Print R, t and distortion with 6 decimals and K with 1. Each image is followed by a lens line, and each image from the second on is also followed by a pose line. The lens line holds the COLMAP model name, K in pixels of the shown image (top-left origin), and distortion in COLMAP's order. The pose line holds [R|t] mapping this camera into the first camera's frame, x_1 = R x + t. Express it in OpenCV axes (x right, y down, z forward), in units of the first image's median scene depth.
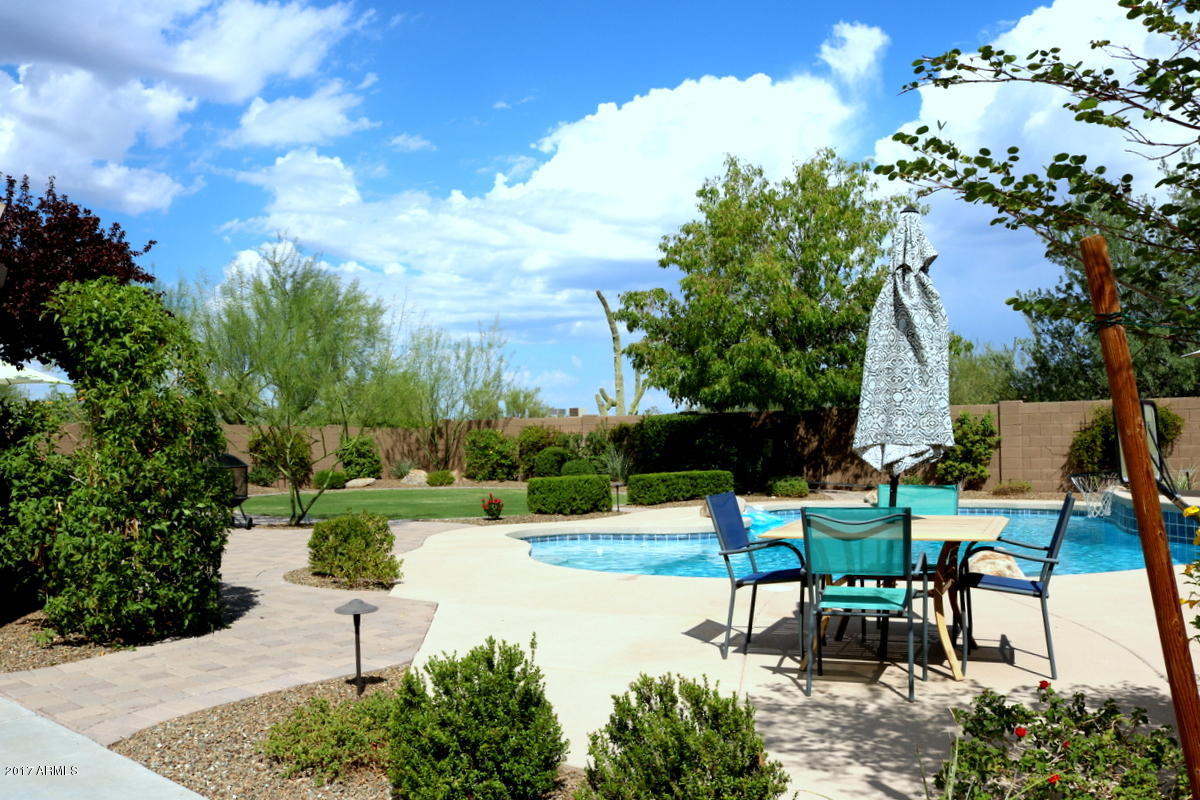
lens RADIAL K [[998.0, 0, 603.4], [0, 998.0, 400.4], [0, 0, 1]] dist [-0.140222, 0.098183]
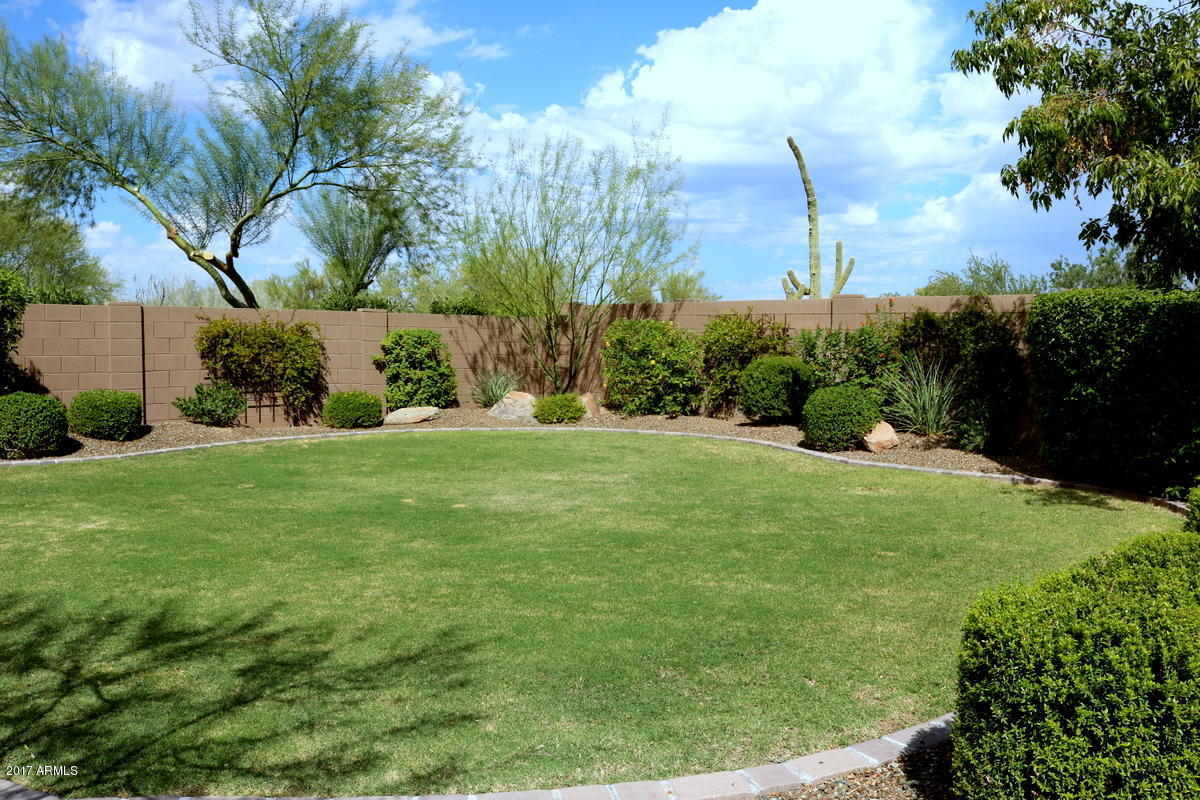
lens RADIAL K [[998.0, 0, 600.9], [0, 998.0, 404.1], [0, 0, 1]] dist [-0.140222, 0.098183]
pose [[0.988978, 0.027347, -0.145514, -0.061600], [-0.011548, 0.994048, 0.108332, 0.016394], [0.147610, -0.105457, 0.983407, 0.463634]]
